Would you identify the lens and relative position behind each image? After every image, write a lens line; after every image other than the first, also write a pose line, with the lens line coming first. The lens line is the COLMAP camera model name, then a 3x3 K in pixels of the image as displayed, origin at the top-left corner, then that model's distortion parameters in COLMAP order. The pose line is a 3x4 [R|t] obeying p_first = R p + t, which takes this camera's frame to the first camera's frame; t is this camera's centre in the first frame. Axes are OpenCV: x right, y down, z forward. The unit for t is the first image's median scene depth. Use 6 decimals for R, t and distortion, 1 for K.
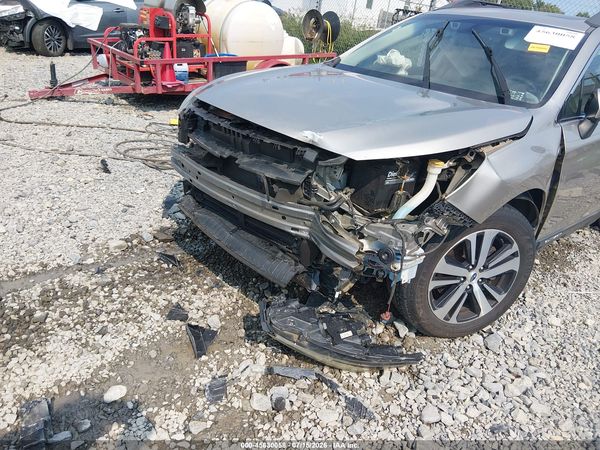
lens RADIAL K [[443.1, 0, 284.5], [0, 443.1, 222.6], [0, 0, 1]] dist [0.075462, -0.152433]
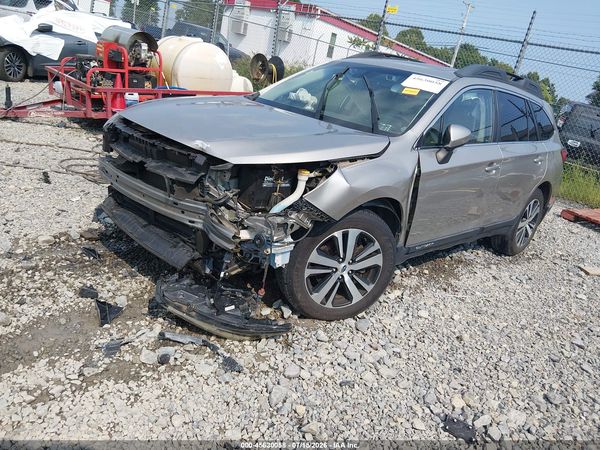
lens RADIAL K [[459.2, 0, 306.0], [0, 459.2, 227.2], [0, 0, 1]] dist [0.078403, -0.173837]
pose [[0.995575, 0.029139, 0.089339, 0.203286], [-0.021115, 0.995765, -0.089482, 0.124542], [-0.091568, 0.087199, 0.991974, -0.260897]]
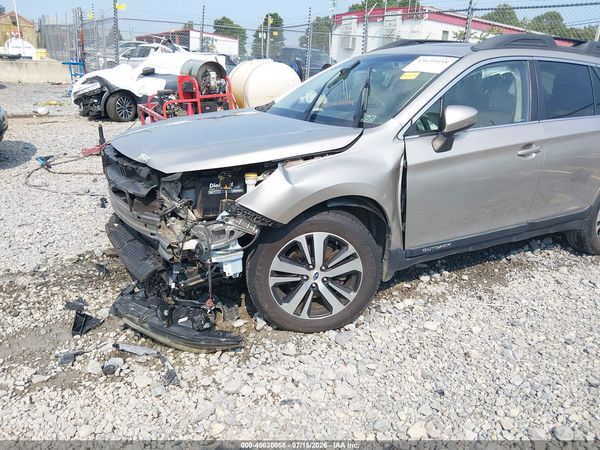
lens RADIAL K [[455.0, 0, 341.6], [0, 455.0, 225.6], [0, 0, 1]] dist [0.063724, -0.108773]
pose [[0.978979, -0.030464, -0.201672, 0.727843], [0.006658, 0.993029, -0.117684, 0.132308], [0.203852, 0.113868, 0.972357, -0.127926]]
